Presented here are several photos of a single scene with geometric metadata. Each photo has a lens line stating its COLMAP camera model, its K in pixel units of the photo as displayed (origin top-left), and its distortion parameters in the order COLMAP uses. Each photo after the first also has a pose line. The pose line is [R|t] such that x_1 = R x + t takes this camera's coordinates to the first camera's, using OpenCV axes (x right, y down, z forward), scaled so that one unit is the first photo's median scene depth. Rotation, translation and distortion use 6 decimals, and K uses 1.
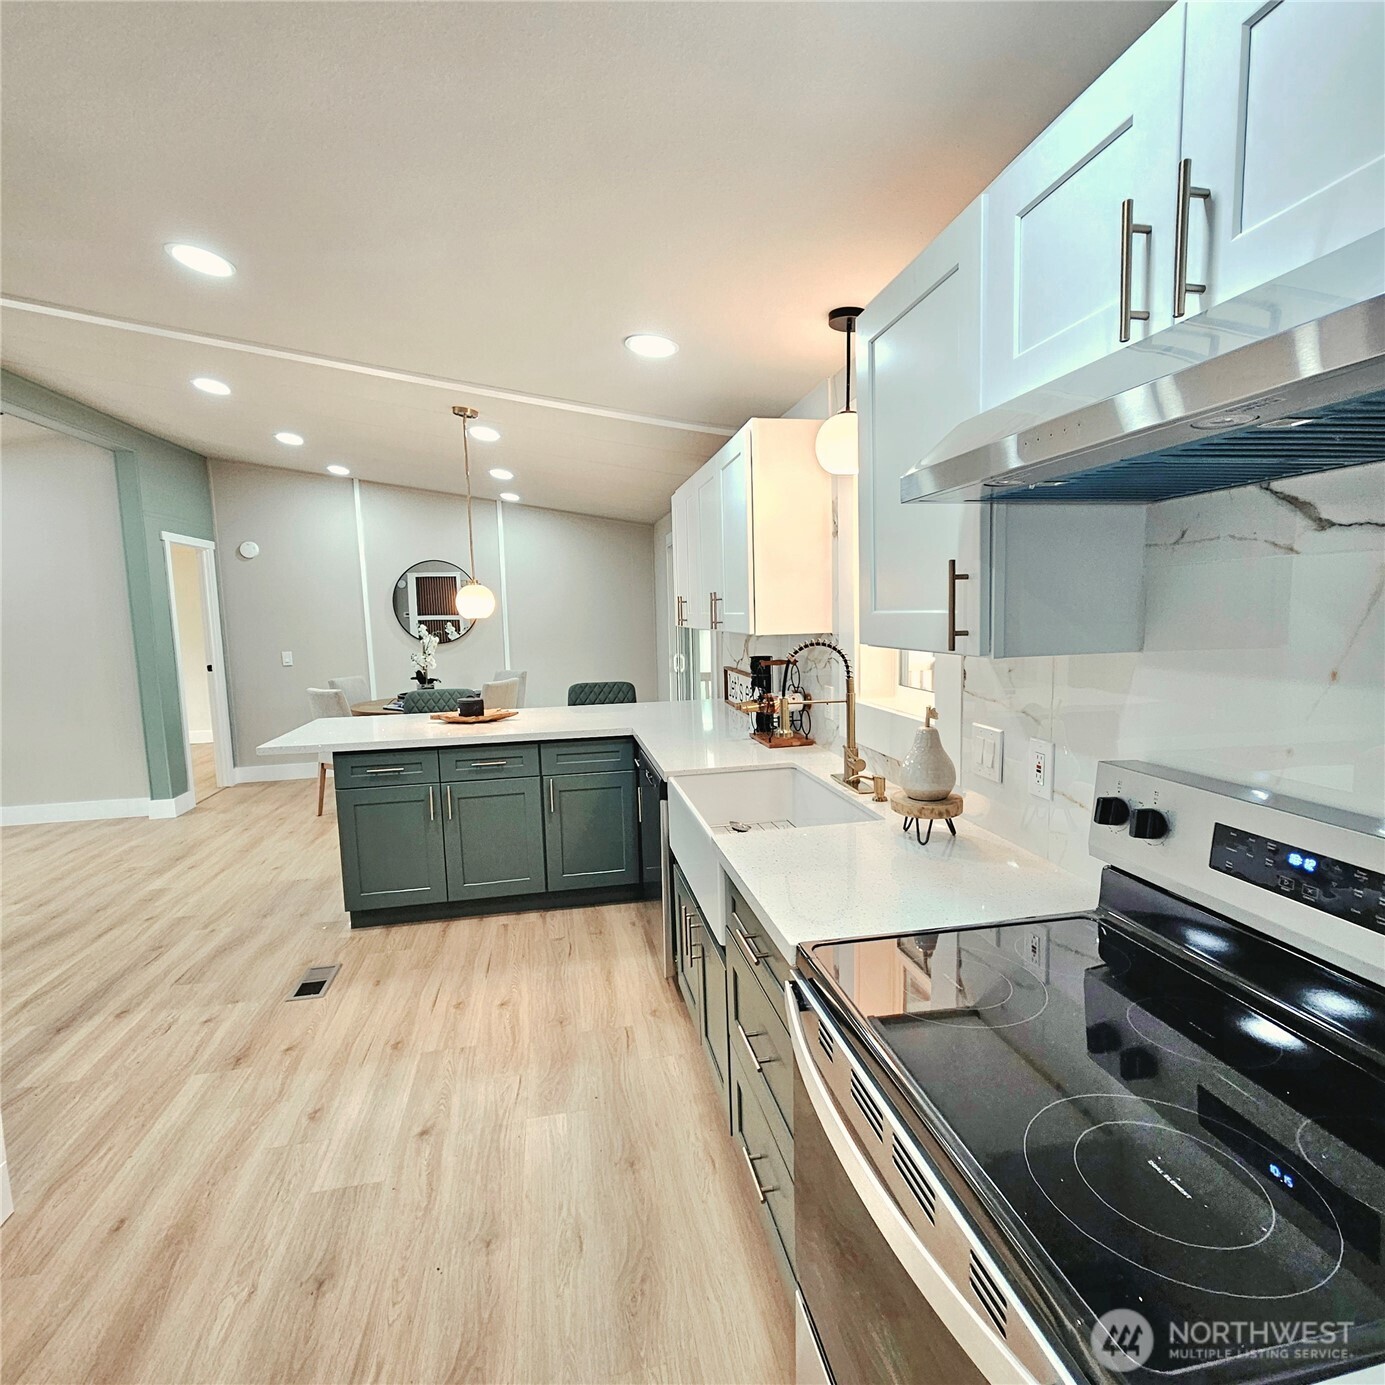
lens RADIAL K [[767.8, 0, 694.9], [0, 767.8, 692.1], [0, 0, 1]] dist [0.005666, -0.002424]
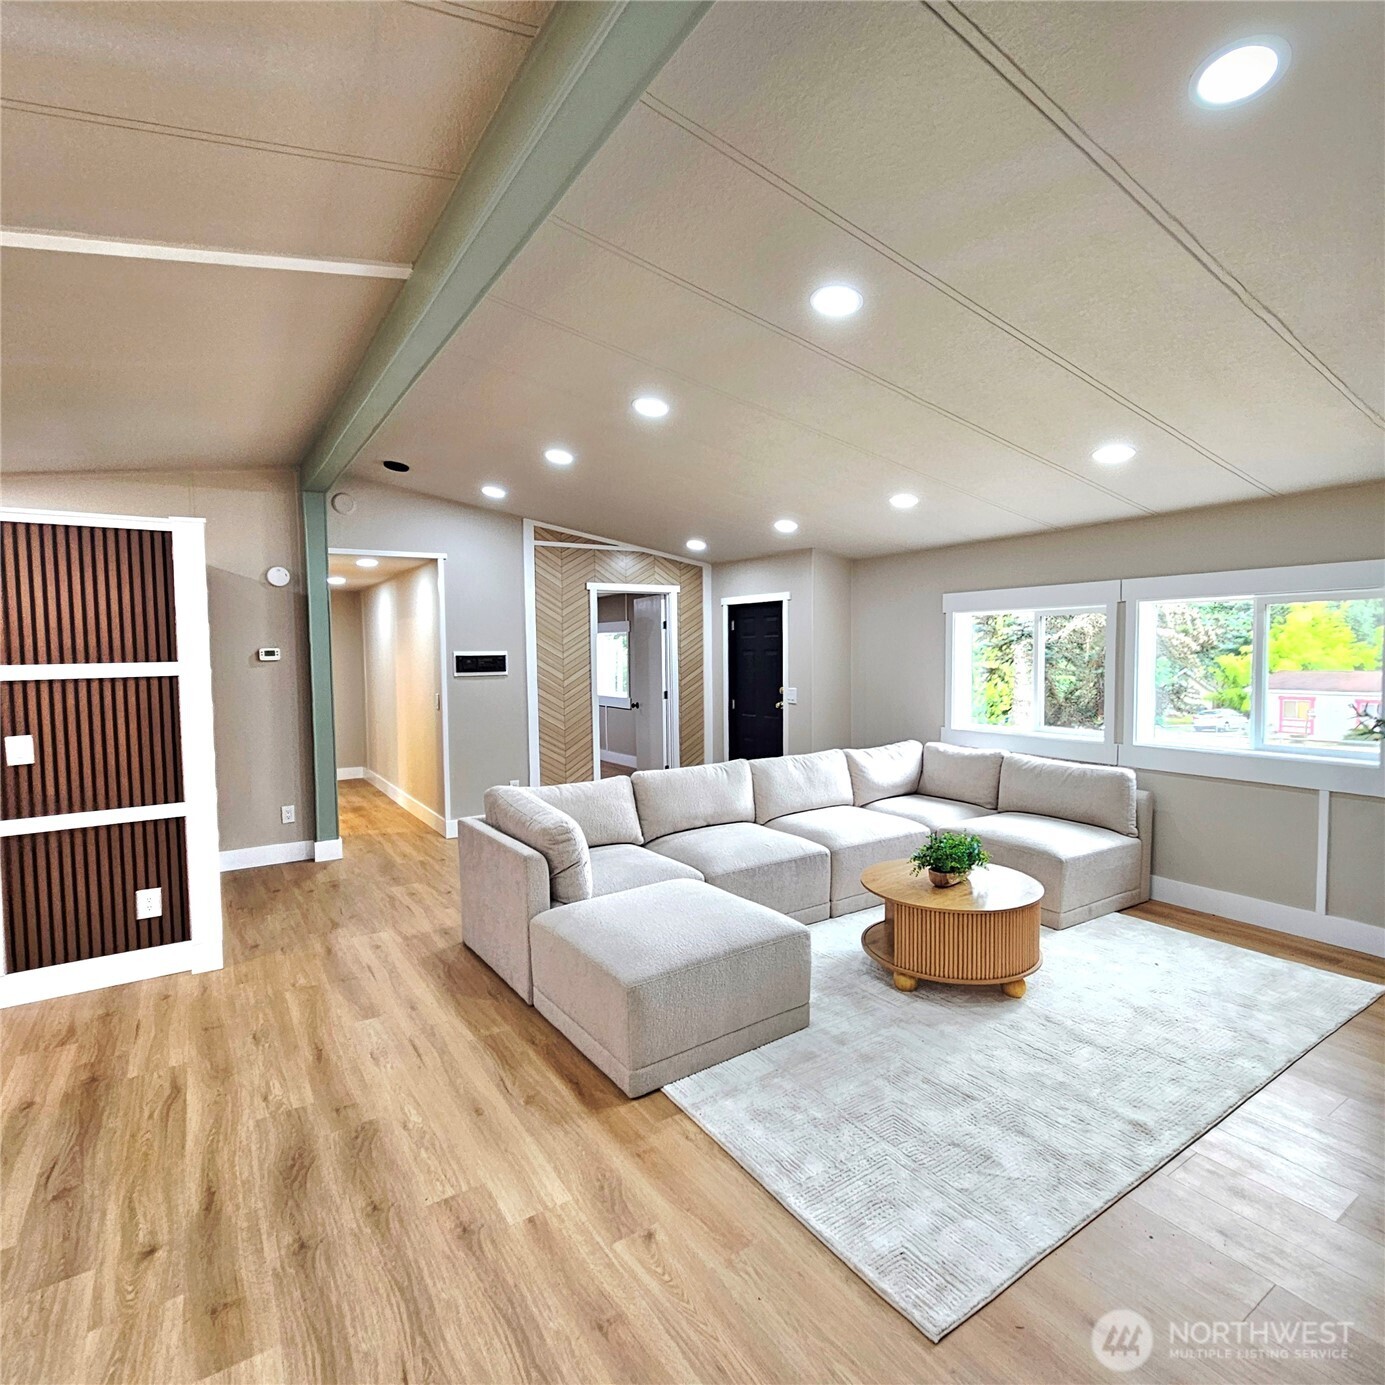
lens RADIAL K [[767.8, 0, 692.4], [0, 767.8, 693.7], [0, 0, 1]] dist [0.005666, -0.002424]
pose [[-0.923307, 0.060304, -0.379300, -0.863547], [-0.001032, 0.987203, 0.159463, -0.146989], [0.384062, 0.147625, -0.911429, 1.535675]]
